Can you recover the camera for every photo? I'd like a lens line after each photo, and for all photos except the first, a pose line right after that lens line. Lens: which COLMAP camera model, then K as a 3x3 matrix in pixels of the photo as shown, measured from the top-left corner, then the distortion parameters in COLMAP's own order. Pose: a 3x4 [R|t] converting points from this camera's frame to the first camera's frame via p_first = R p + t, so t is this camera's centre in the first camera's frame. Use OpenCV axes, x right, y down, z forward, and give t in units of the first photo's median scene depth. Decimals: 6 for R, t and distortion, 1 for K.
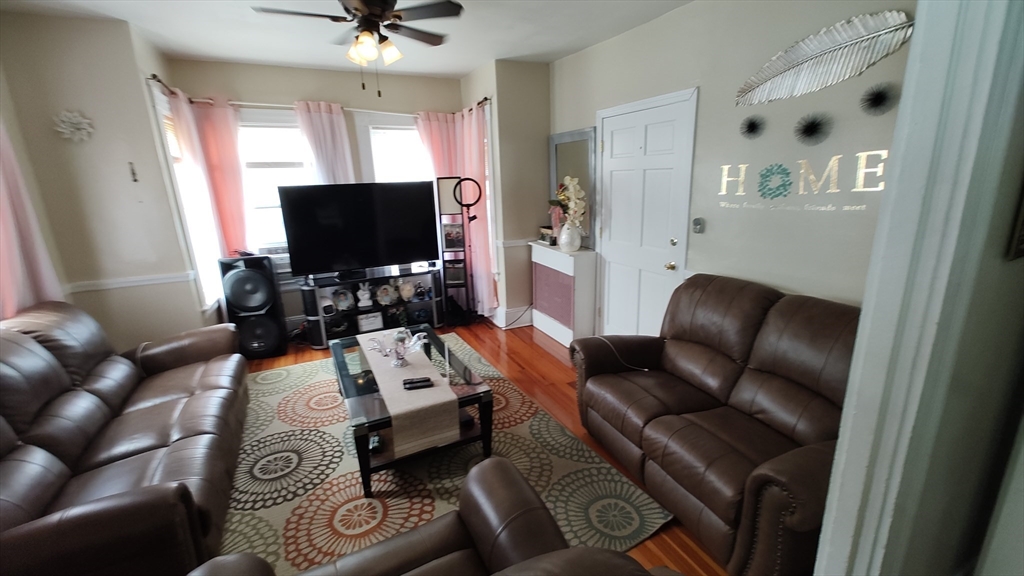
lens RADIAL K [[422.4, 0, 516.7], [0, 422.4, 285.8], [0, 0, 1]] dist [-0.003147, 0.001124]
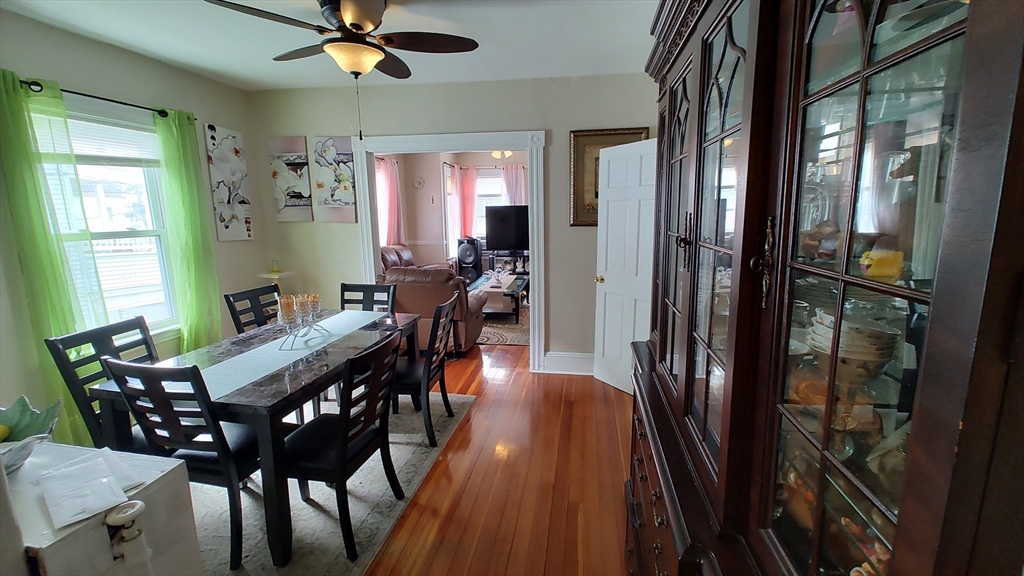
lens RADIAL K [[422.4, 0, 508.3], [0, 422.4, 284.3], [0, 0, 1]] dist [-0.003147, 0.001124]
pose [[0.799962, 0.114258, -0.589073, 1.070938], [-0.152082, 0.988256, -0.014843, 0.213495], [0.580459, 0.101461, 0.807944, -0.781762]]
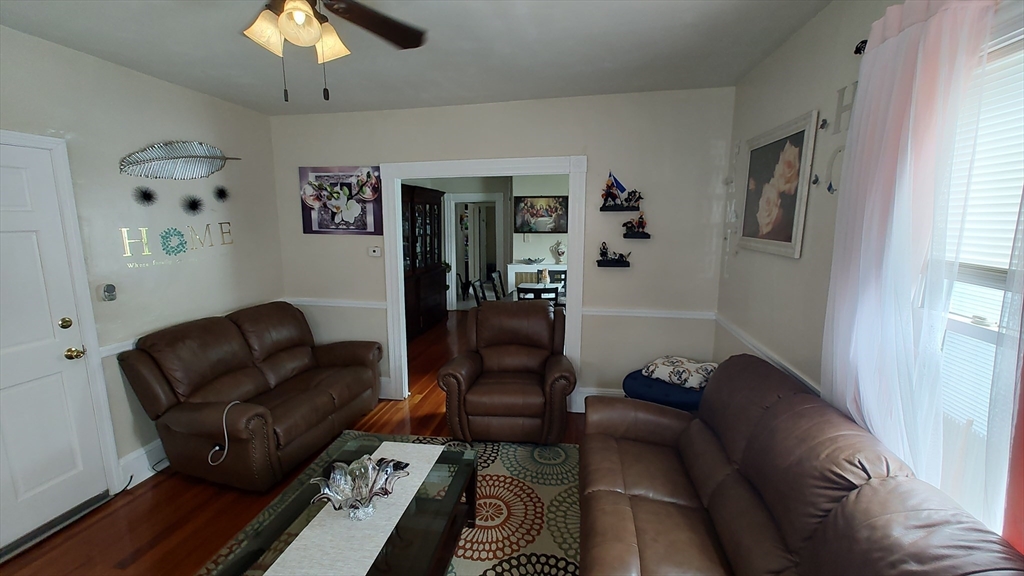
lens RADIAL K [[422.4, 0, 516.6], [0, 422.4, 287.9], [0, 0, 1]] dist [-0.003147, 0.001124]
pose [[-0.808691, -0.074262, 0.583528, -0.797354], [0.164852, 0.923635, 0.346008, -0.321105], [-0.564662, 0.376009, -0.734693, 1.167084]]
